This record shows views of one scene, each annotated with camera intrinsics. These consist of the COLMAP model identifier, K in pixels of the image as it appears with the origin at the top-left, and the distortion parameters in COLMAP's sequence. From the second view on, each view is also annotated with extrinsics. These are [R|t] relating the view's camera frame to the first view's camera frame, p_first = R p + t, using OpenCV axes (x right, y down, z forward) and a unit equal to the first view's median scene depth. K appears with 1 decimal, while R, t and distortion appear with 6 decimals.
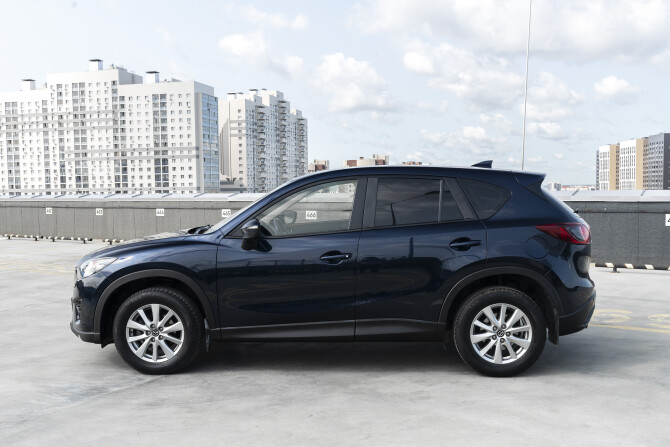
lens RADIAL K [[686.1, 0, 335.0], [0, 686.1, 223.5], [0, 0, 1]] dist [-0.189076, 0.275135]
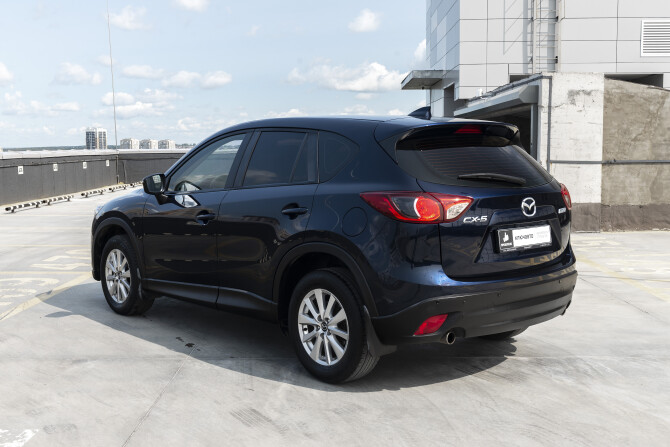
lens RADIAL K [[768.0, 0, 299.8], [0, 768.0, 224.0], [0, 0, 1]] dist [-0.012183, 0.002699]
pose [[-0.490171, -0.051006, 0.870133, -1.160366], [0.069208, 0.992857, 0.097186, -0.071895], [-0.868874, 0.107858, -0.483140, 1.864166]]
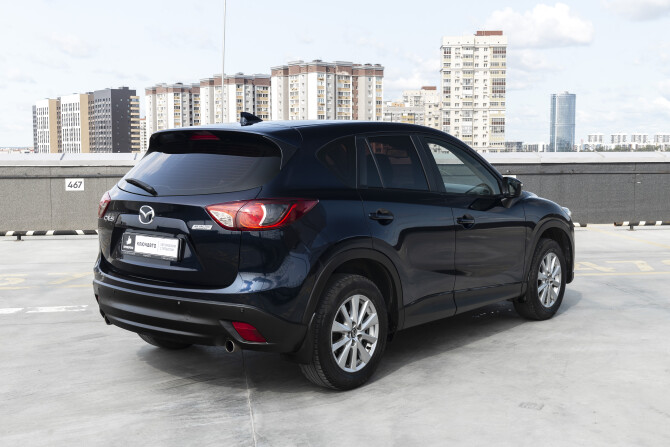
lens RADIAL K [[804.9, 0, 335.0], [0, 804.9, 223.5], [0, 0, 1]] dist [0.026963, 0.003538]
pose [[0.753092, -0.039811, 0.656709, -0.936795], [0.016117, 0.998984, 0.042079, -0.005252], [-0.657717, -0.021106, 0.752969, 0.184630]]
